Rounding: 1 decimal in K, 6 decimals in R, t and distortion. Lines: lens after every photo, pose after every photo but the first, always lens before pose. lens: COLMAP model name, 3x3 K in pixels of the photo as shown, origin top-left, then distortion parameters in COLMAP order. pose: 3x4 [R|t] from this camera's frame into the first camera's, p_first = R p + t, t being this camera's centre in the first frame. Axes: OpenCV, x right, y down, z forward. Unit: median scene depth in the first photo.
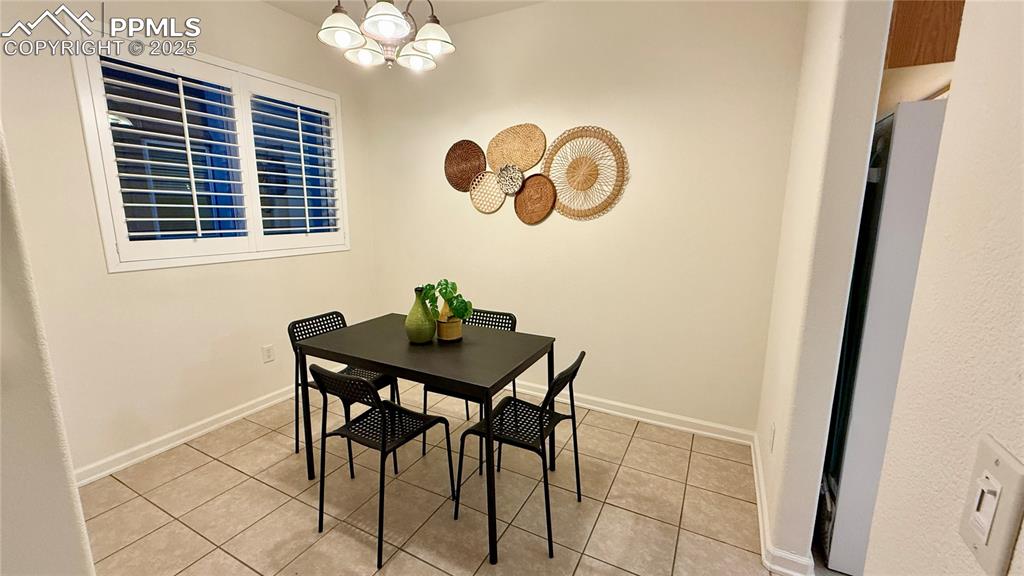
lens RADIAL K [[410.6, 0, 512.0], [0, 410.6, 288.0], [0, 0, 1]] dist [-0.000103, 0.000703]
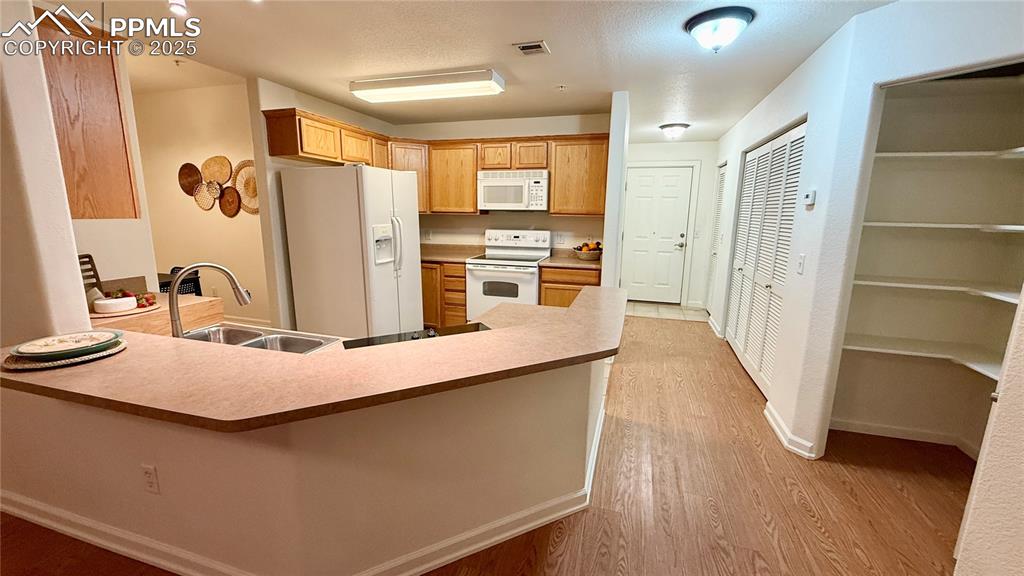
lens RADIAL K [[410.6, 0, 512.0], [0, 410.6, 288.0], [0, 0, 1]] dist [-0.000103, 0.000703]
pose [[0.982830, -0.026451, 0.182605, 0.873690], [0.025374, 0.999644, 0.008229, 0.147080], [-0.182758, -0.003454, 0.983152, -0.841039]]
